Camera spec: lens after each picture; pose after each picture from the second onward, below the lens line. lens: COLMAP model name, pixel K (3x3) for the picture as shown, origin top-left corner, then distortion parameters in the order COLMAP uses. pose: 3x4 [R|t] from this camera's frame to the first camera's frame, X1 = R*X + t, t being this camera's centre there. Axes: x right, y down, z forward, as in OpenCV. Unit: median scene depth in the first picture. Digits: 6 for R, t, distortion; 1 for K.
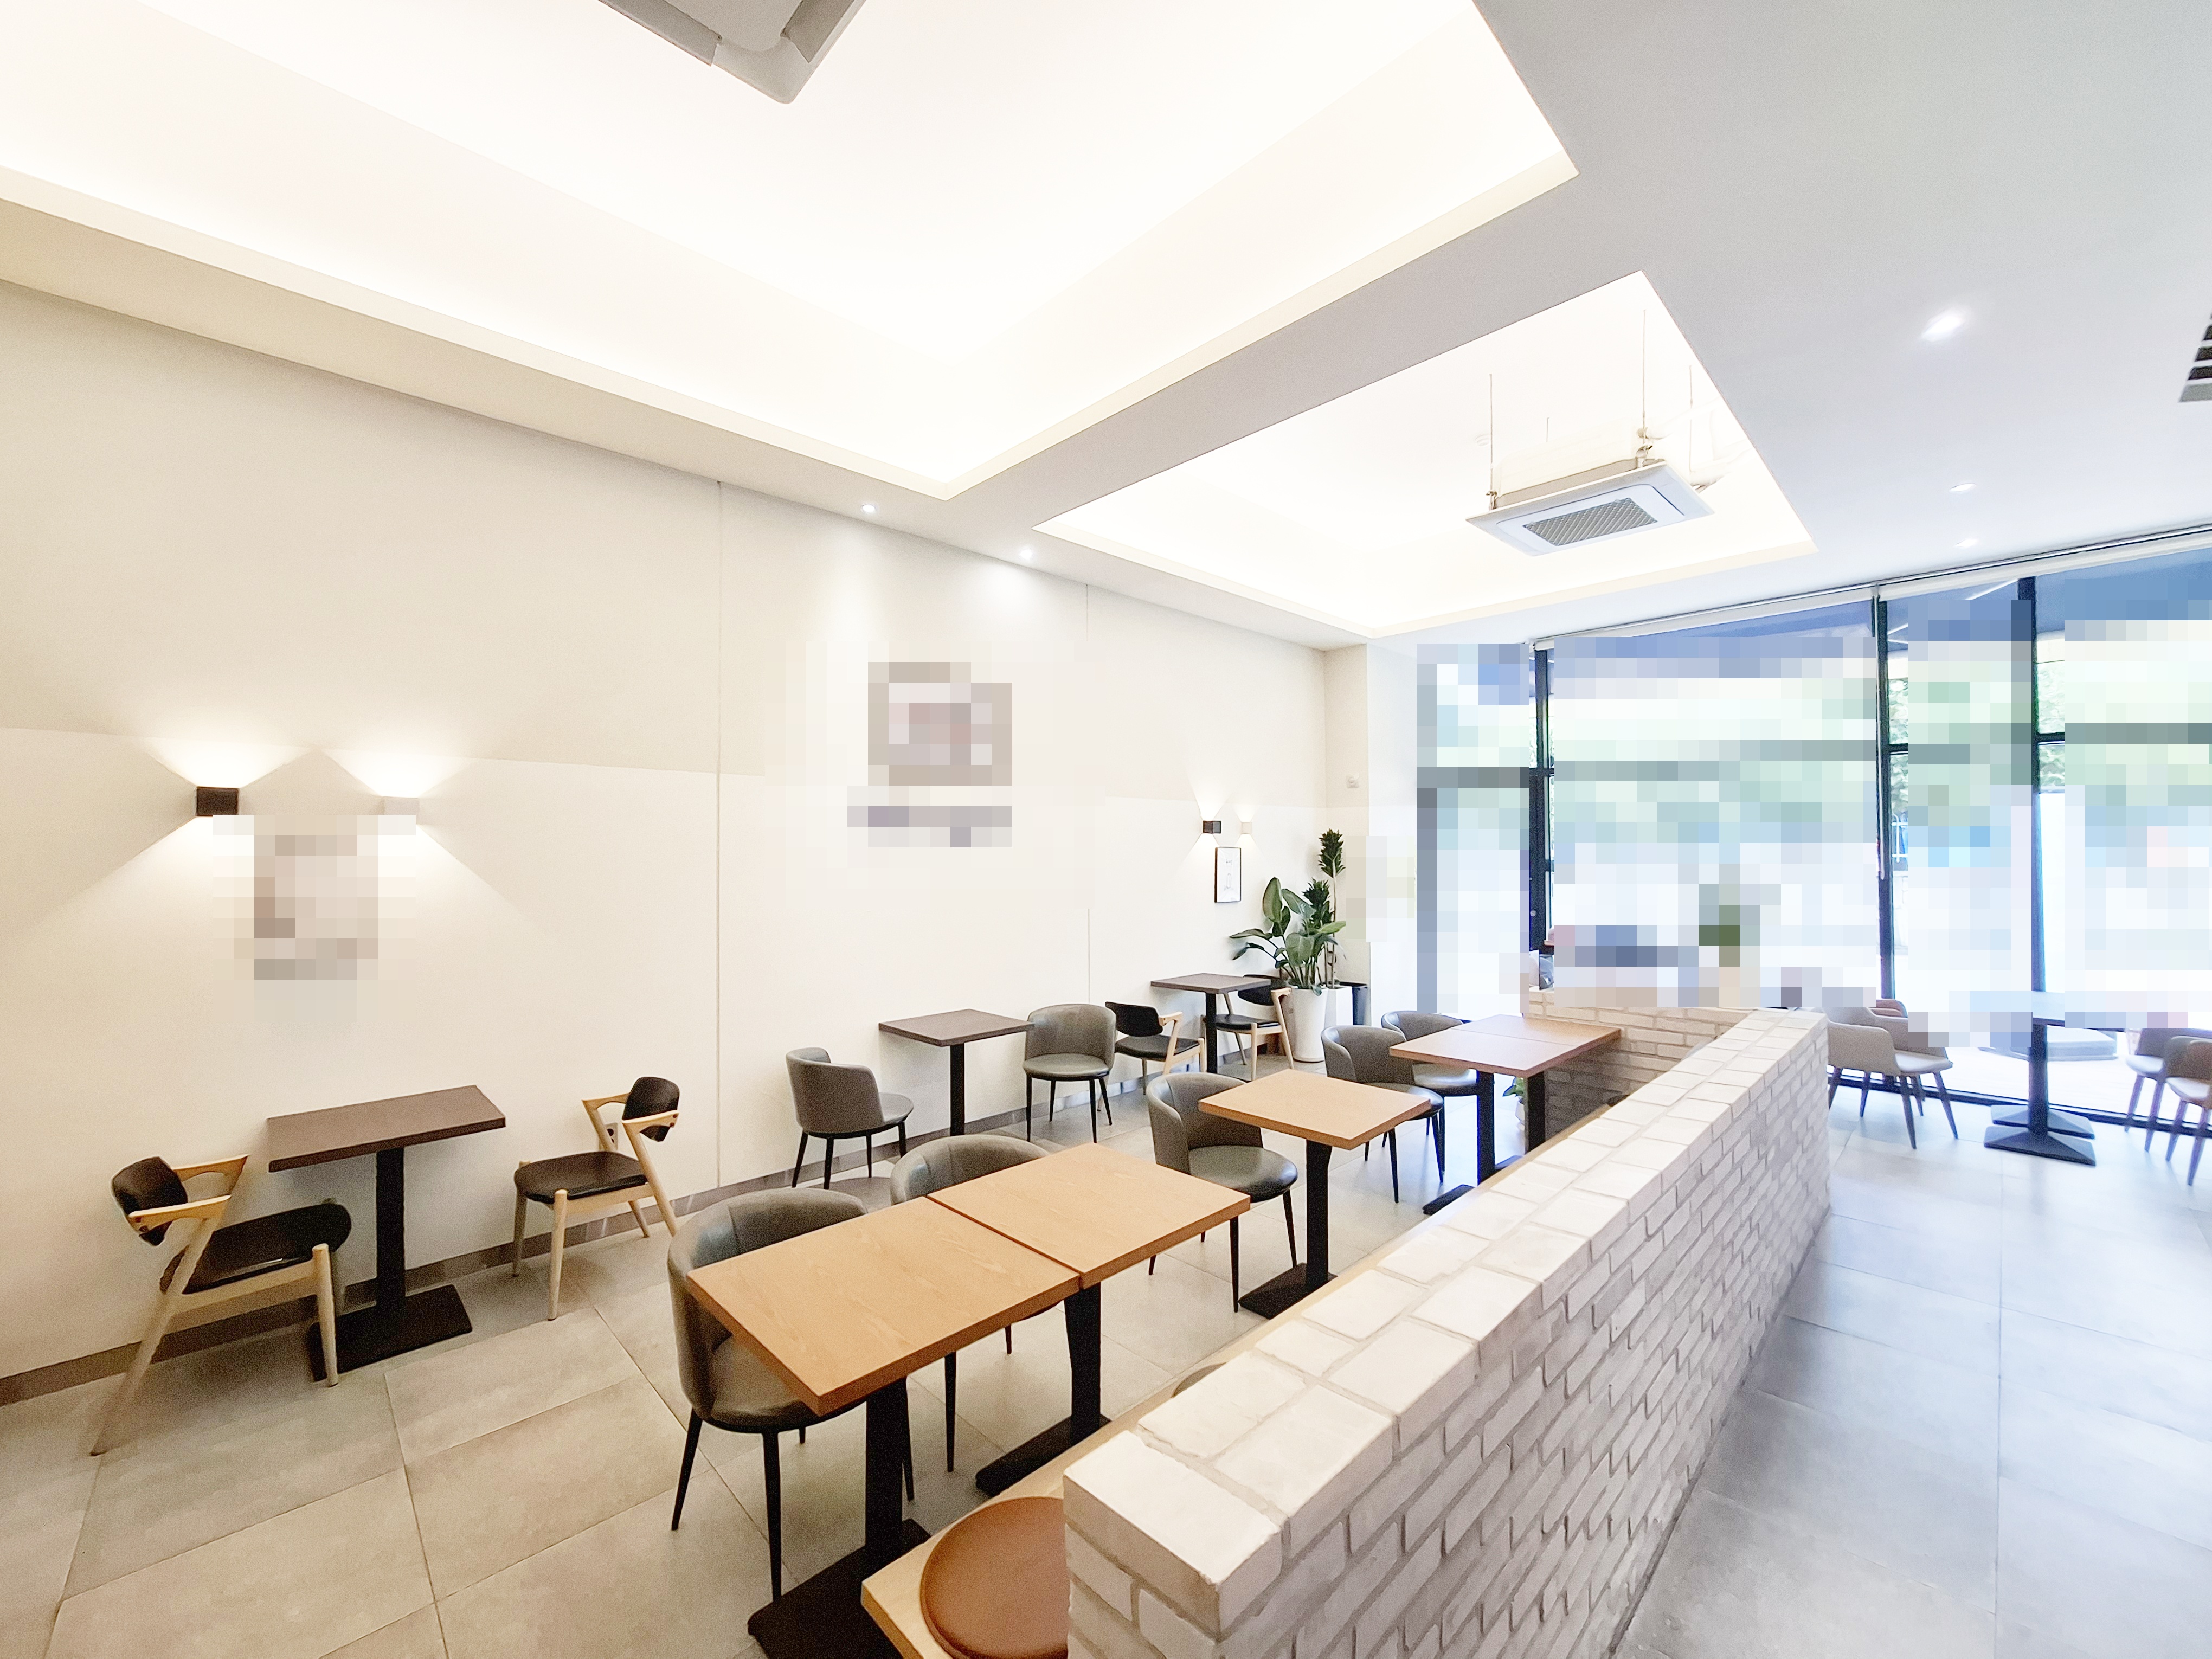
lens RADIAL K [[871.4, 0, 1096.1], [0, 871.4, 839.8], [0, 0, 1]] dist [-0.002736, -0.000006]
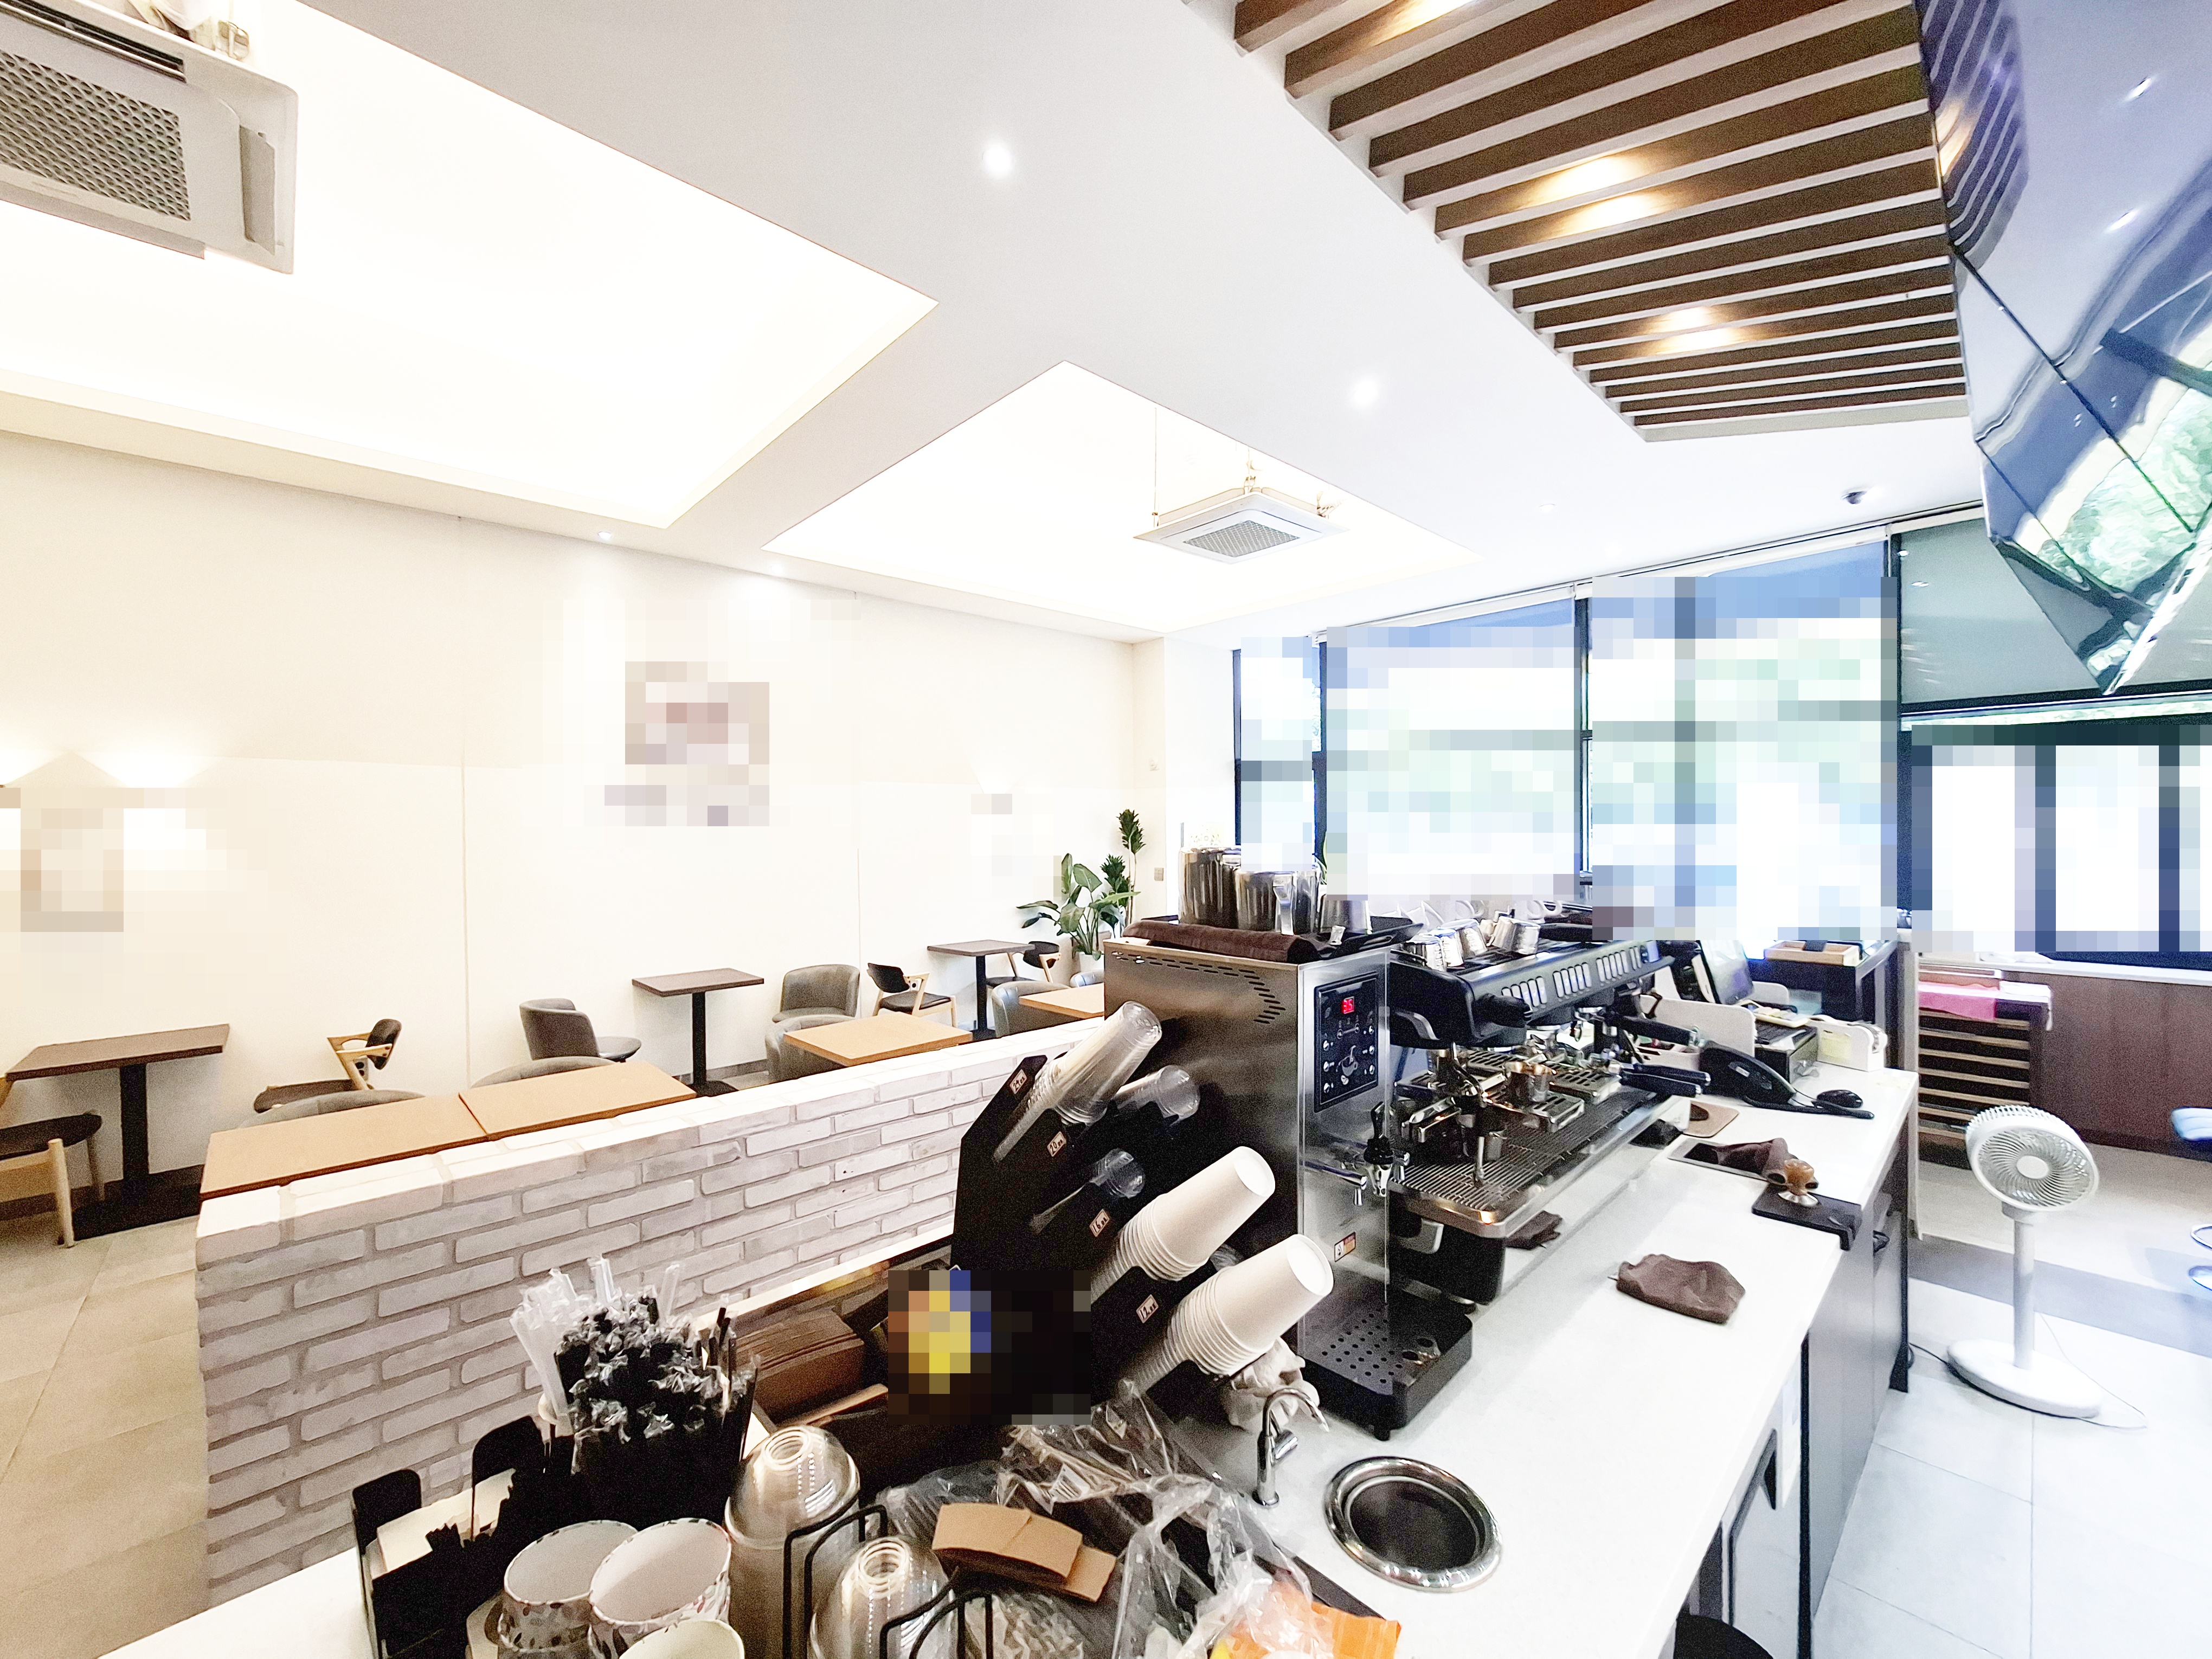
lens RADIAL K [[877.7, 0, 1096.8], [0, 877.7, 832.4], [0, 0, 1]] dist [0.000071, 0.000555]
pose [[0.999868, -0.003504, -0.015890, 0.384418], [0.003760, 0.999863, 0.016098, -0.001038], [0.015831, -0.016155, 0.999744, -0.152417]]
